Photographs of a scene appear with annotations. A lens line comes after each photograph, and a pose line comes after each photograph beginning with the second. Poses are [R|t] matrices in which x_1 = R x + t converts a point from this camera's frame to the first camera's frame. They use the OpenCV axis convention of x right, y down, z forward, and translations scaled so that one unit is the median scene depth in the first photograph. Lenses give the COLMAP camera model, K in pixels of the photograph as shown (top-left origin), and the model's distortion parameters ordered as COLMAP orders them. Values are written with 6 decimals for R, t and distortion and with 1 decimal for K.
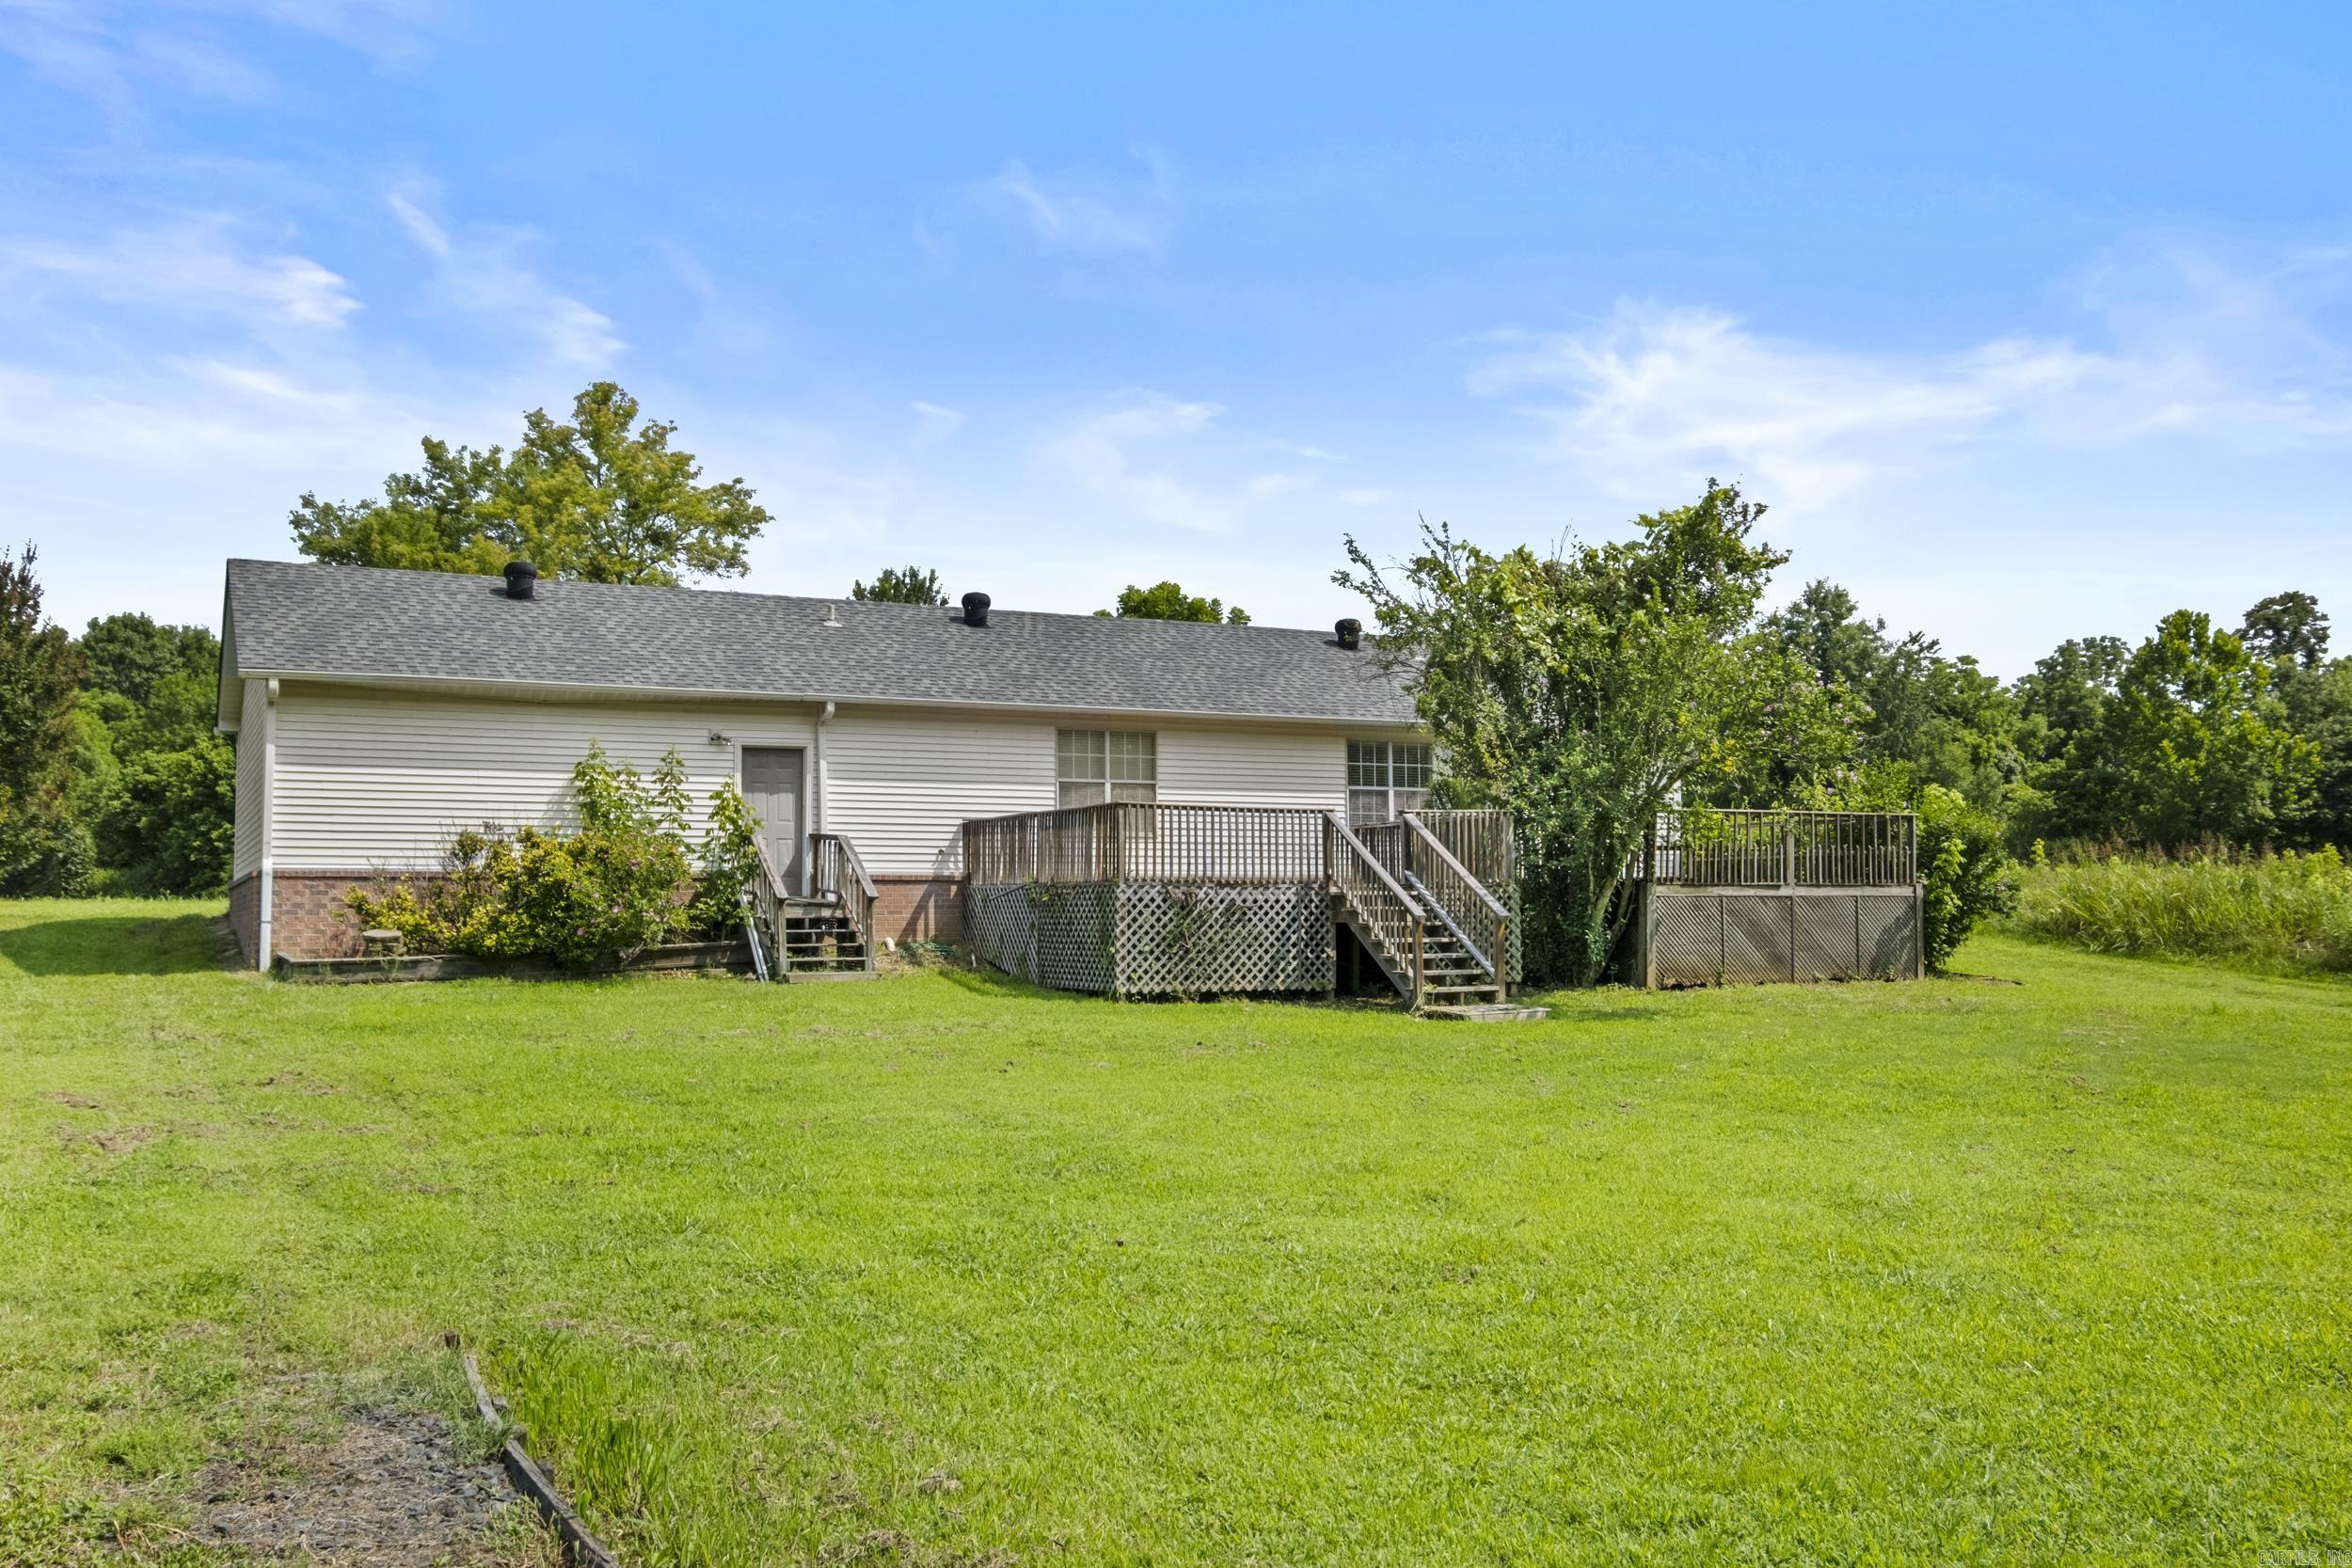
lens RADIAL K [[2115.6, 0, 1176.0], [0, 2115.6, 784.0], [0, 0, 1]] dist [-0.012381, -0.003126]
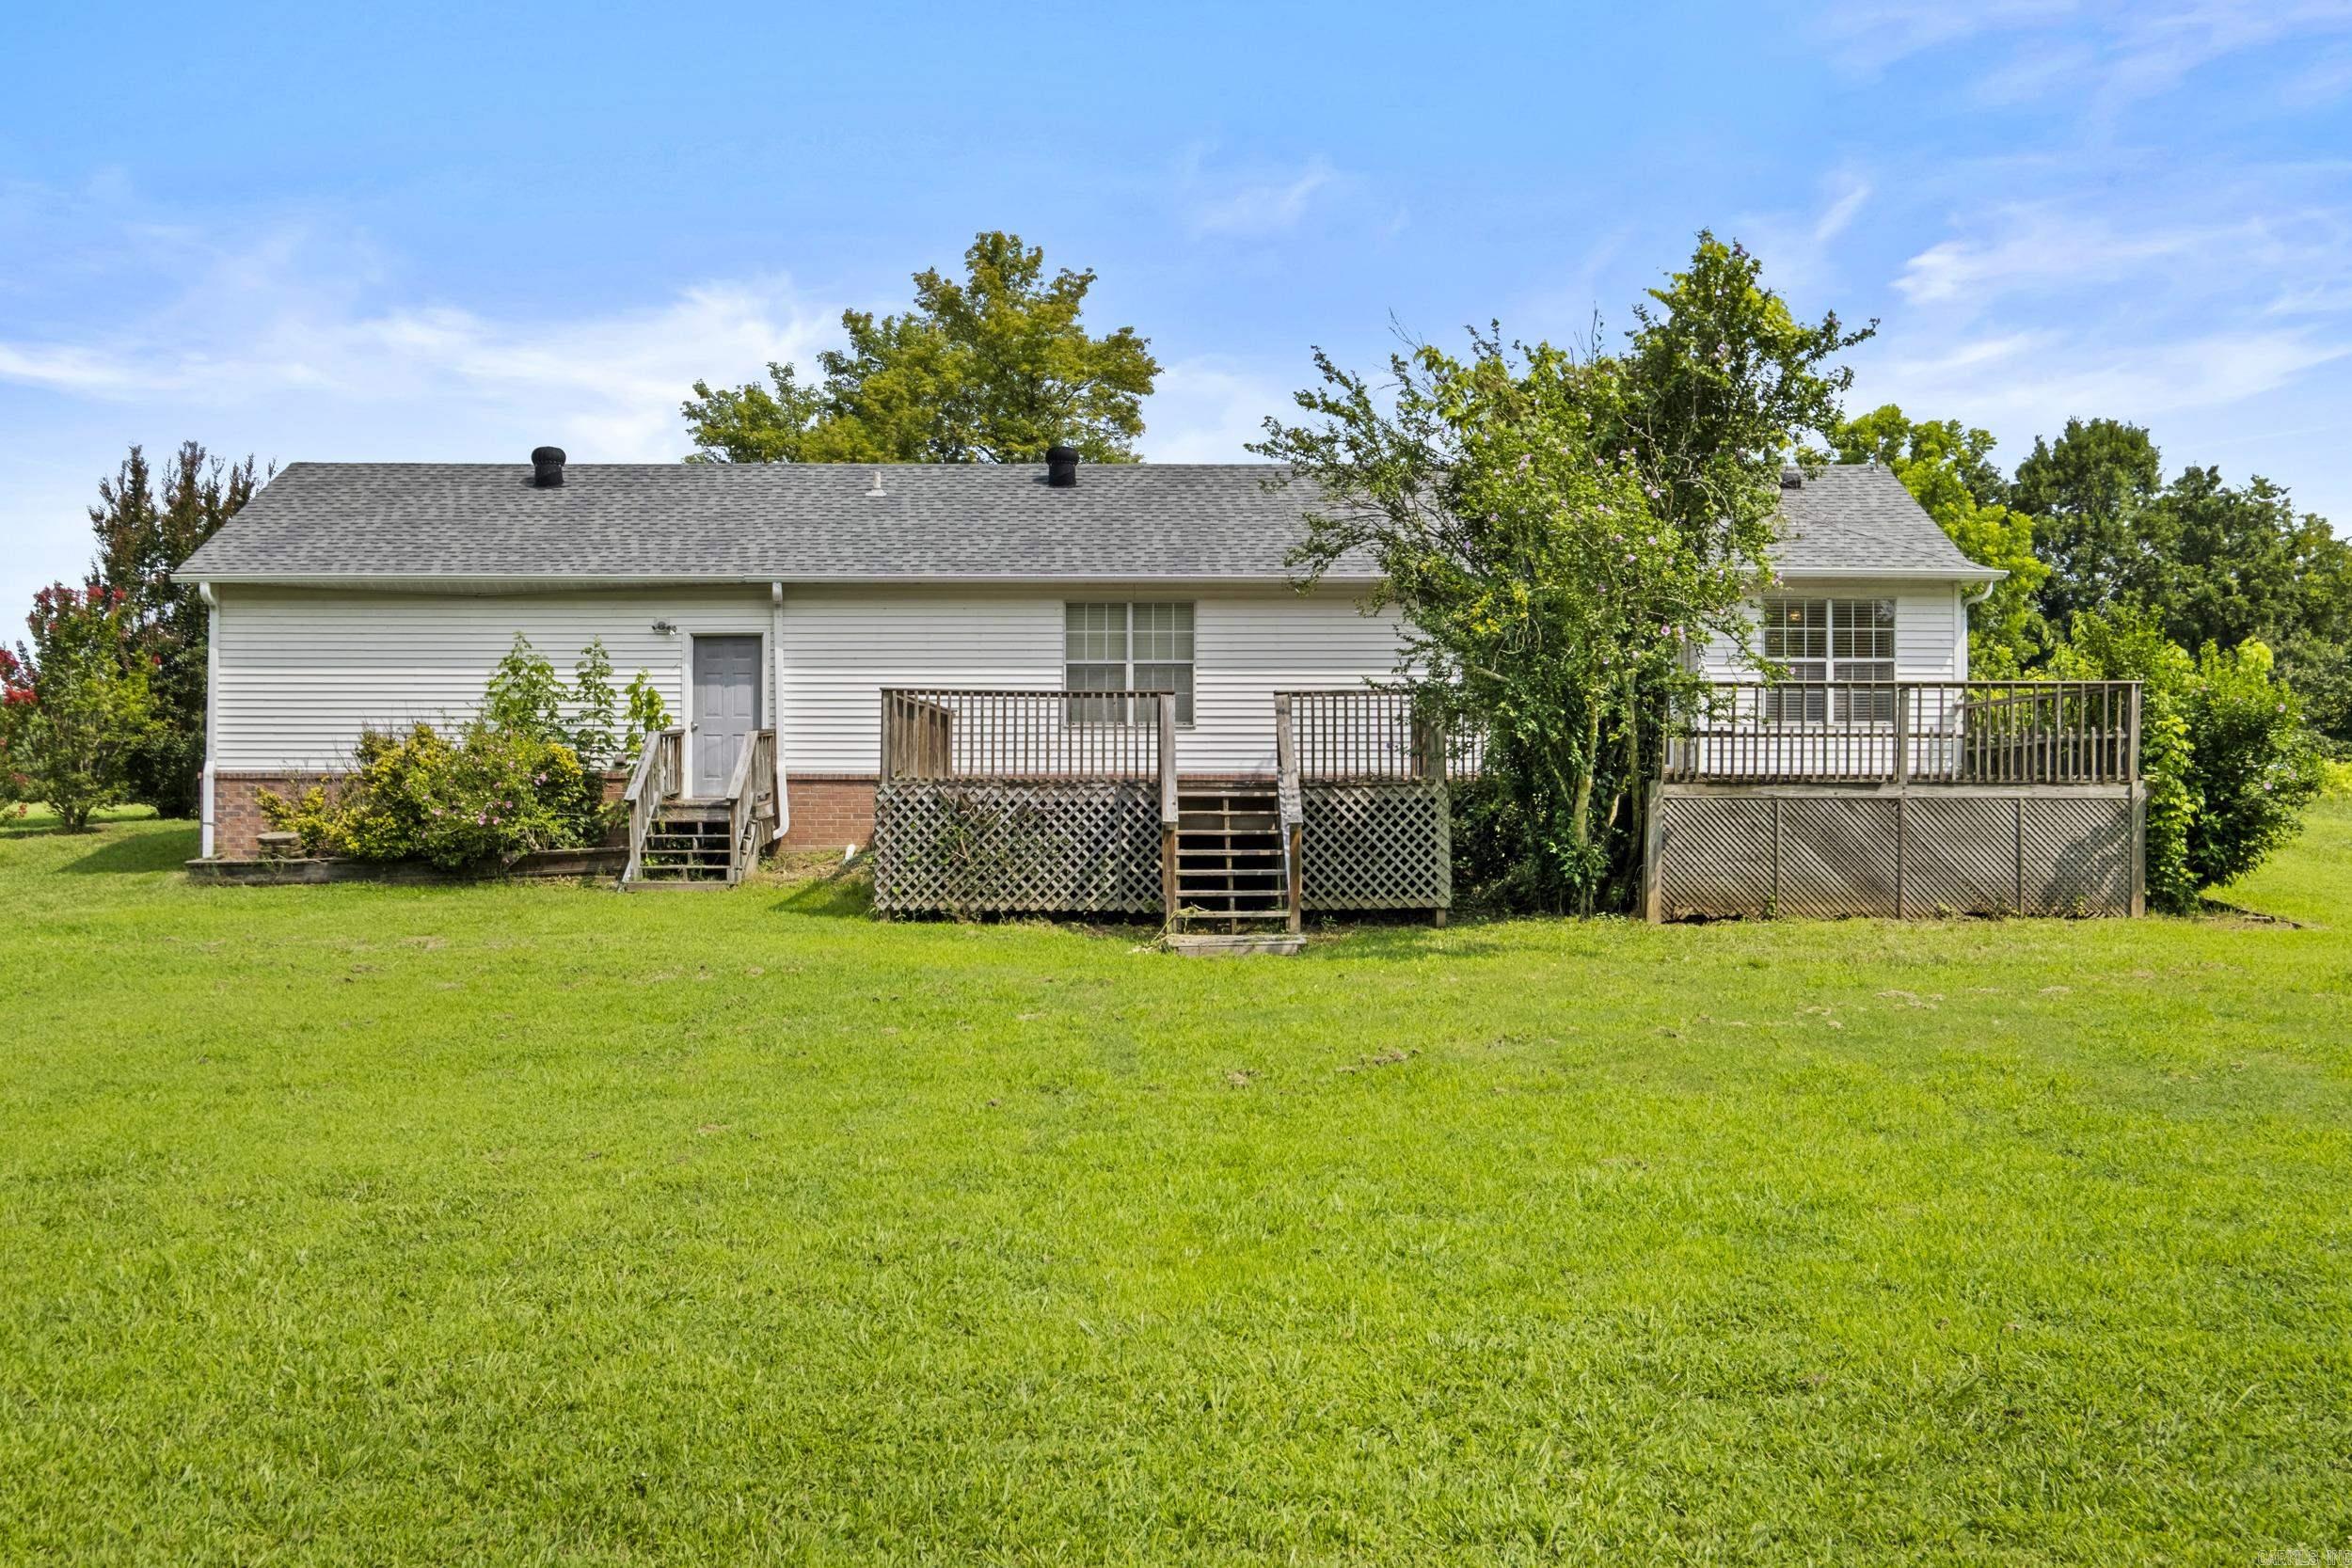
lens RADIAL K [[2455.5, 0, 1178.6], [0, 2455.5, 770.8], [0, 0, 1]] dist [-0.011088, 0.017184]
pose [[0.892961, -0.005047, -0.450106, 0.458457], [0.023323, 0.999113, 0.035067, 0.008660], [0.449530, -0.041812, 0.892286, 0.142501]]
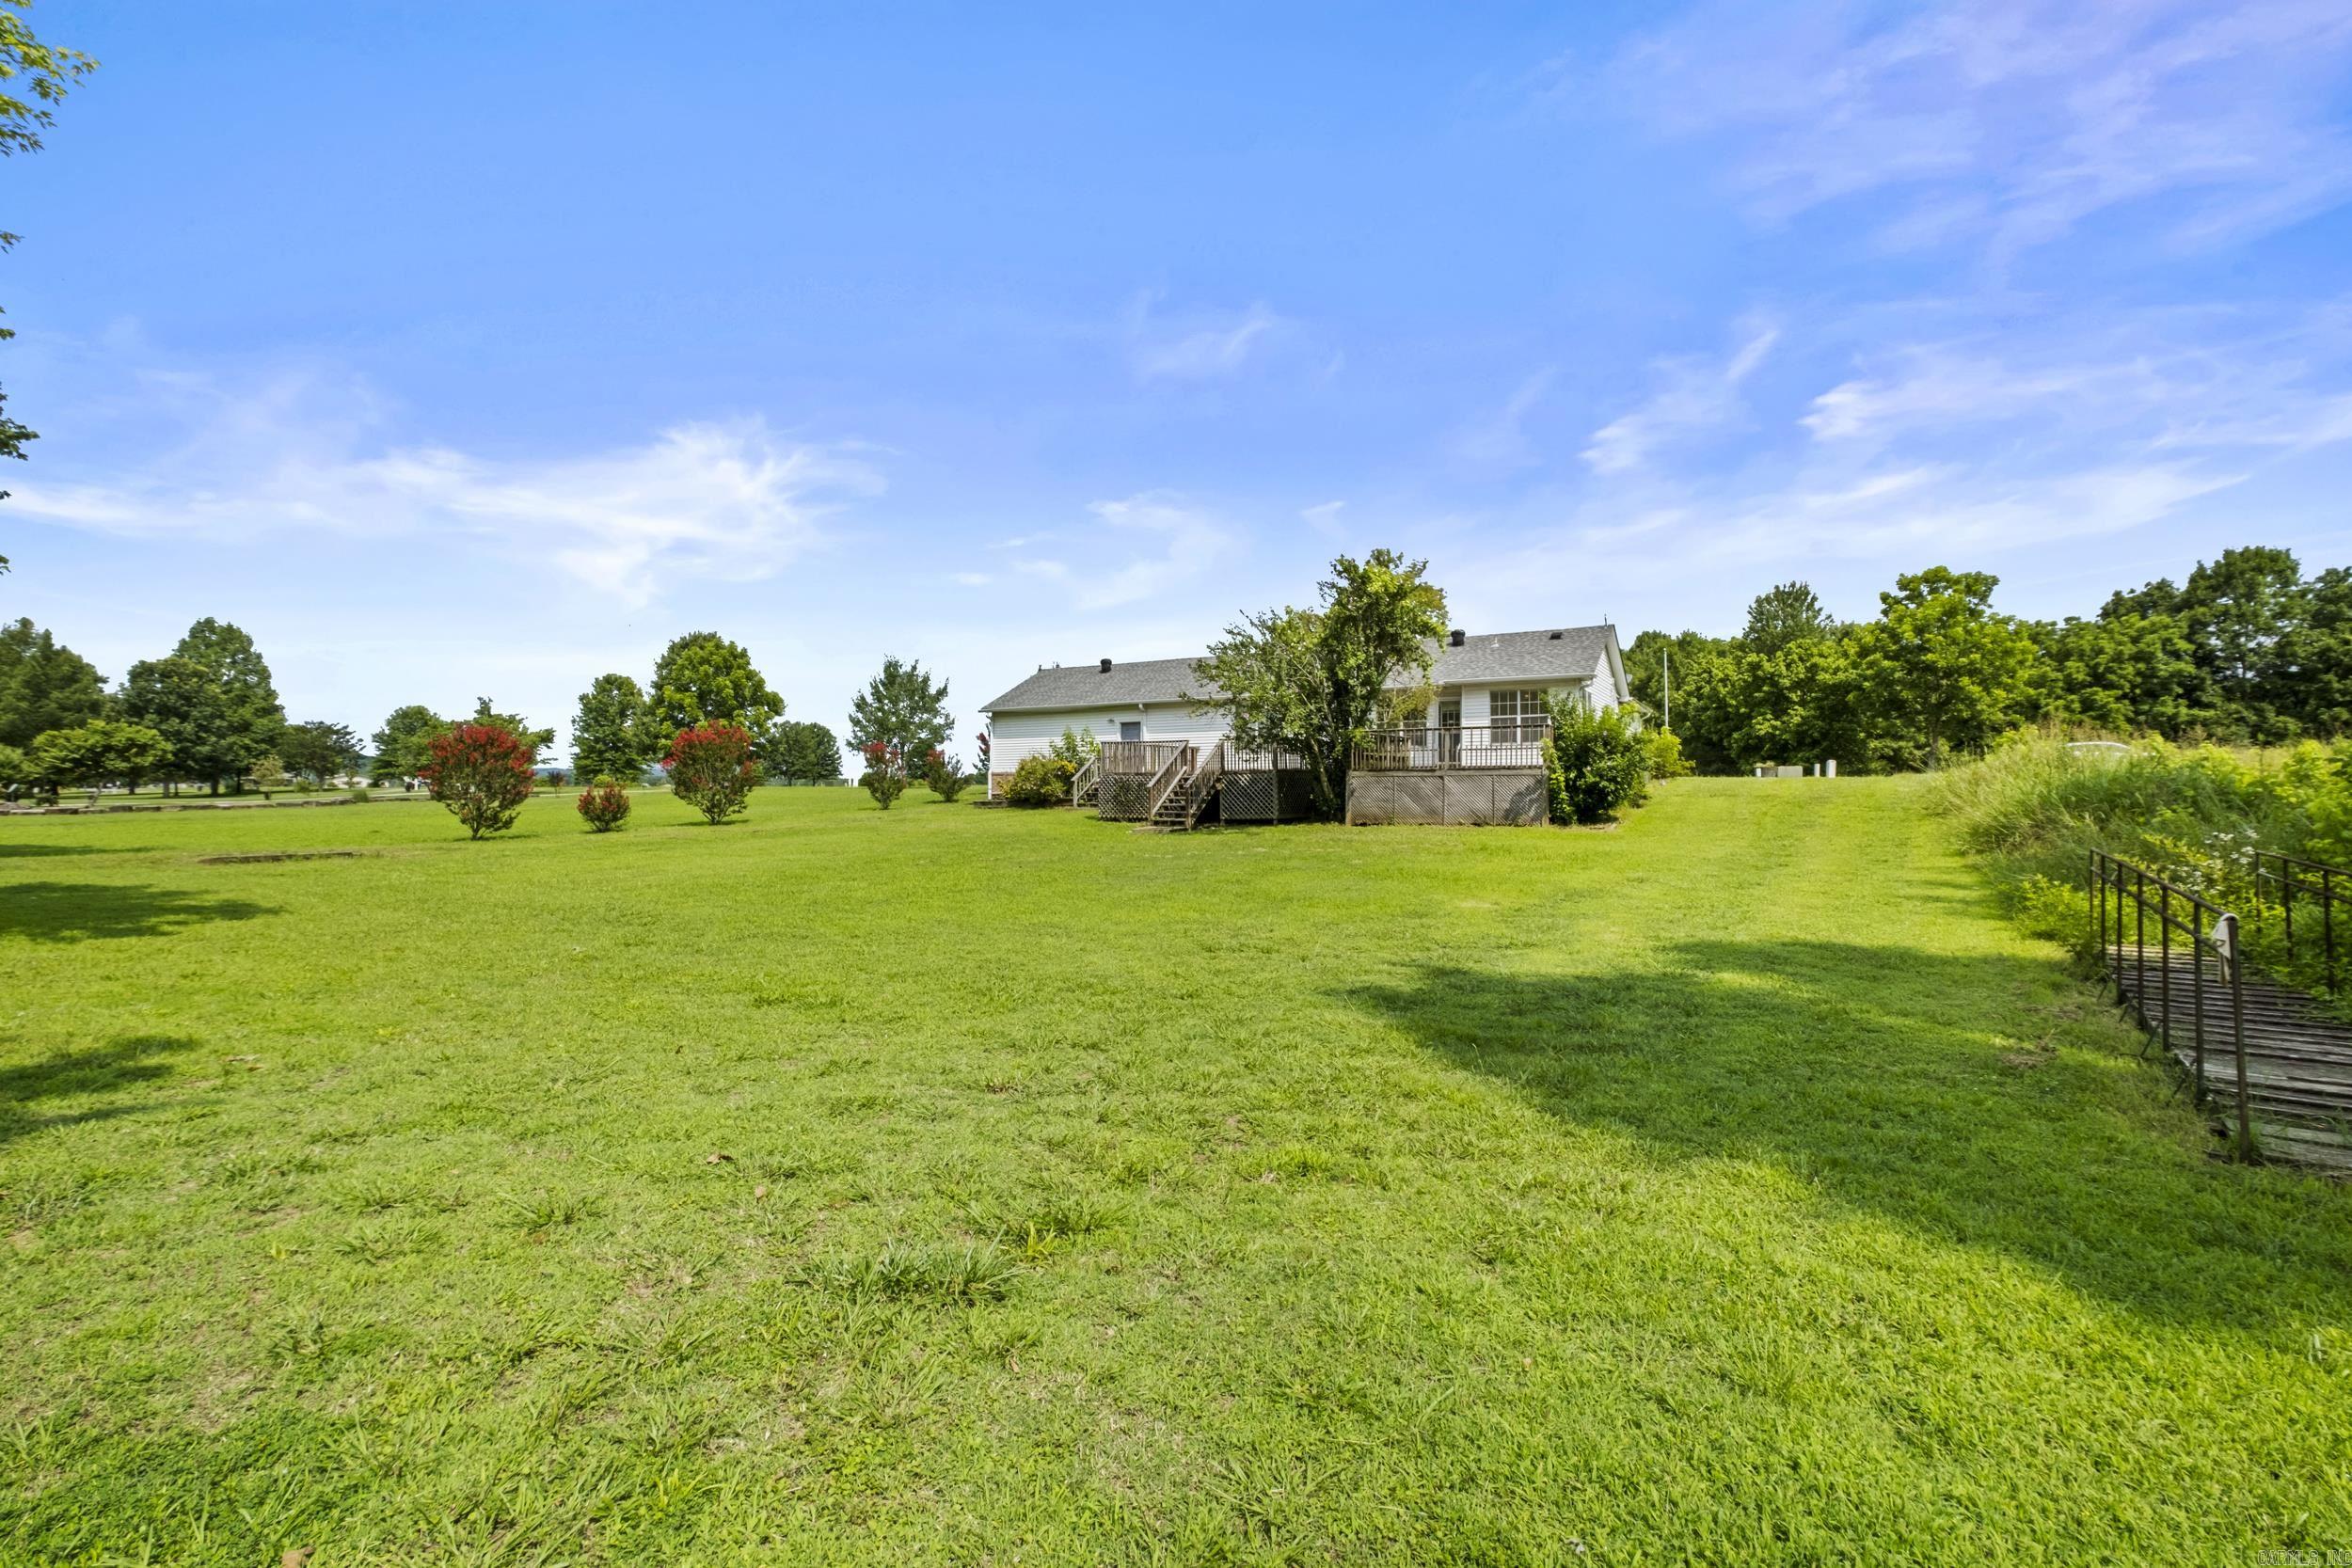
lens RADIAL K [[1047.3, 0, 1173.6], [0, 1047.3, 796.6], [0, 0, 1]] dist [-0.001584, -0.000315]
pose [[0.534191, 0.007644, -0.845329, 0.925358], [0.052794, 0.997706, 0.042384, 0.022047], [0.843714, -0.067269, 0.532562, 0.354248]]
